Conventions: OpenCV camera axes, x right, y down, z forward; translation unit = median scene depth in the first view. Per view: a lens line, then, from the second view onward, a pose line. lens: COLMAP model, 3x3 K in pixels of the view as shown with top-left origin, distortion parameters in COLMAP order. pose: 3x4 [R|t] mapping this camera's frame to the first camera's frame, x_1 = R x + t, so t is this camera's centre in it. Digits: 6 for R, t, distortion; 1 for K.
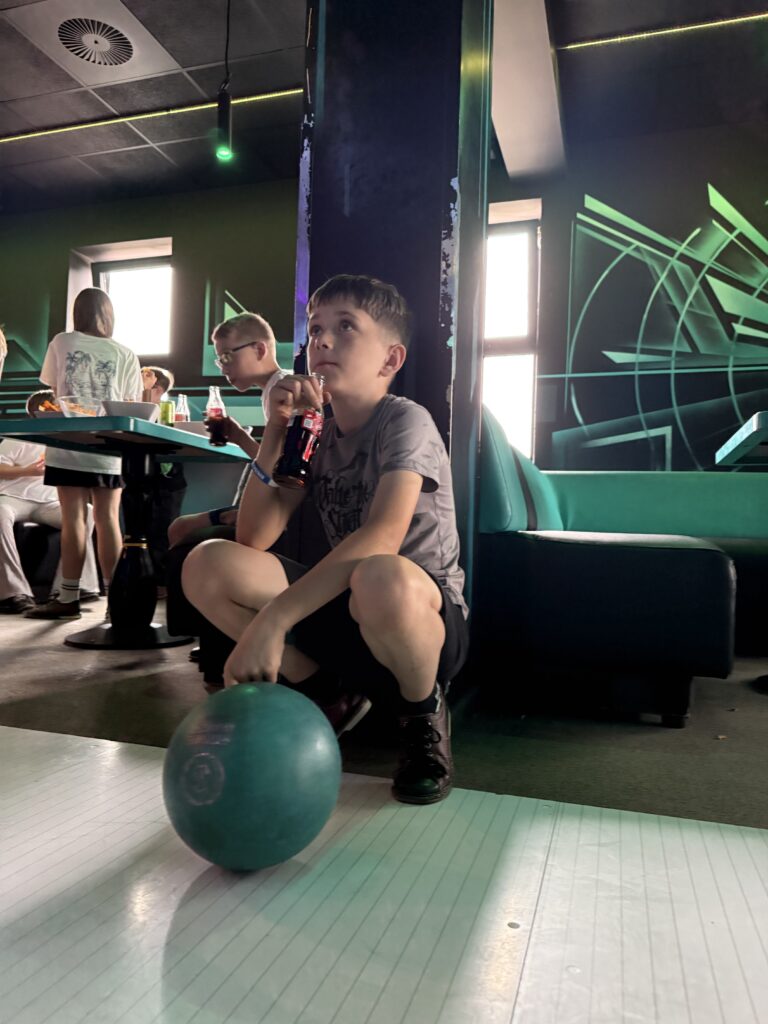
lens RADIAL K [[721.4, 0, 382.5], [0, 721.4, 486.6], [0, 0, 1]] dist [0.005399, -0.000764]
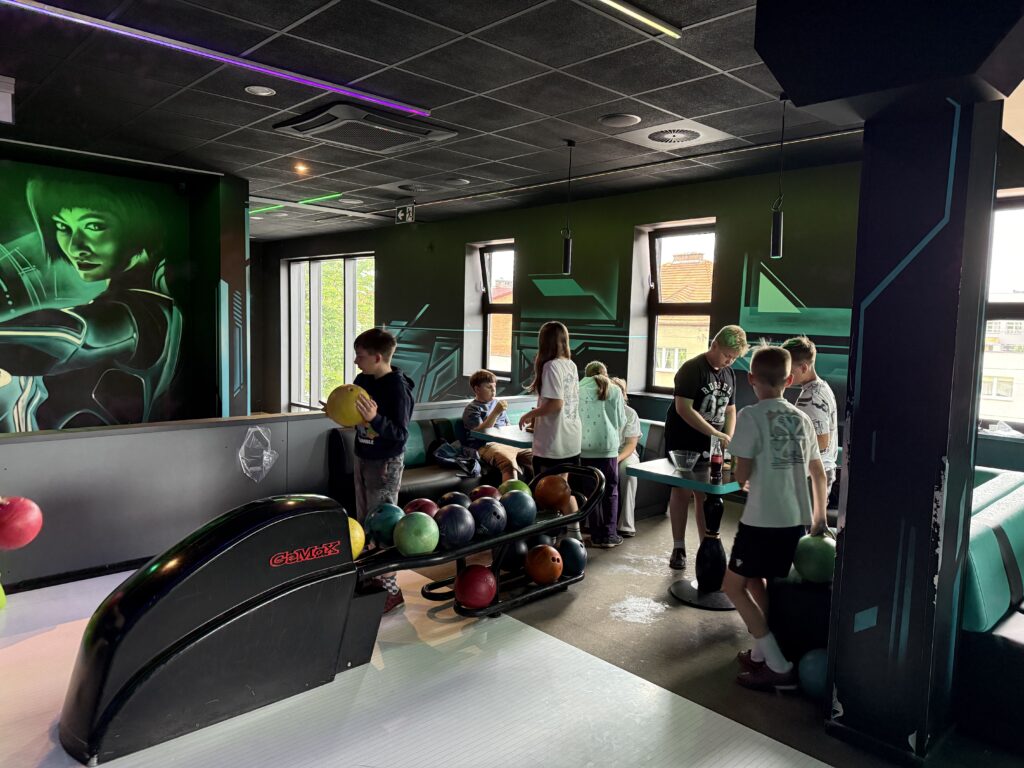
lens RADIAL K [[721.4, 0, 512.0], [0, 721.4, 384.0], [0, 0, 1]] dist [0.005399, -0.000764]
pose [[0.876528, 0.027339, -0.480574, 0.005393], [0.032867, 0.992656, 0.116417, -0.281211], [0.480227, -0.117838, 0.869193, -0.347989]]
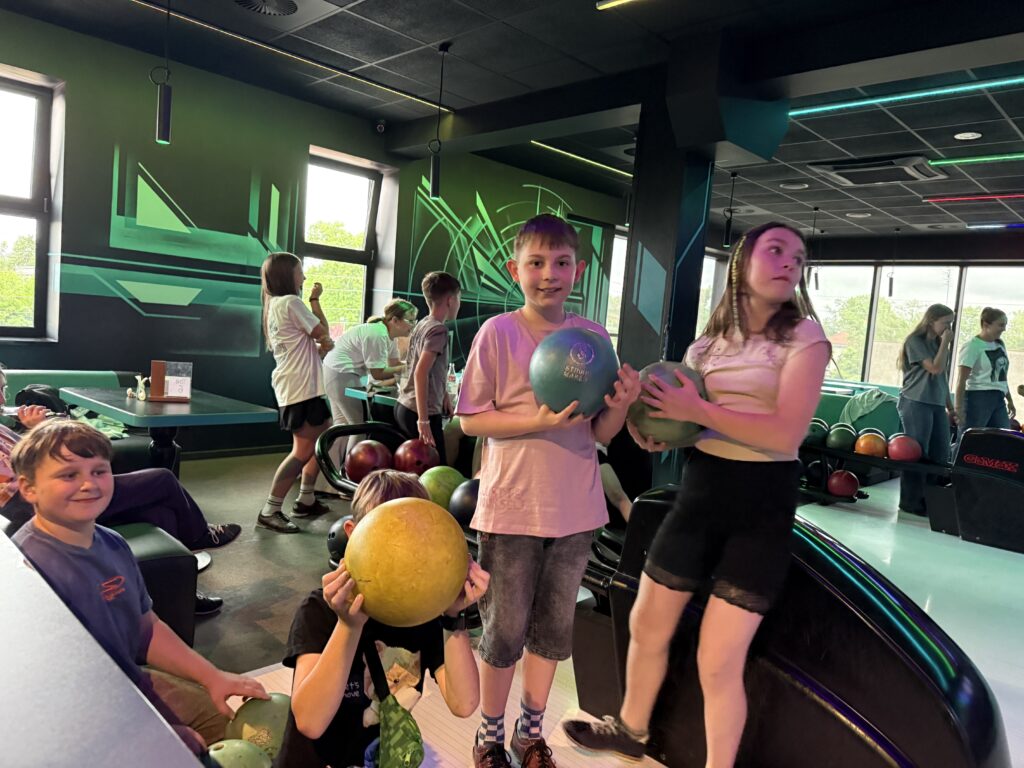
lens RADIAL K [[721.4, 0, 512.0], [0, 721.4, 384.0], [0, 0, 1]] dist [0.005399, -0.000764]
pose [[0.446307, -0.068836, 0.892228, -1.107880], [-0.114206, 0.984503, 0.133083, -0.206941], [-0.887562, -0.161294, 0.431529, 0.101133]]
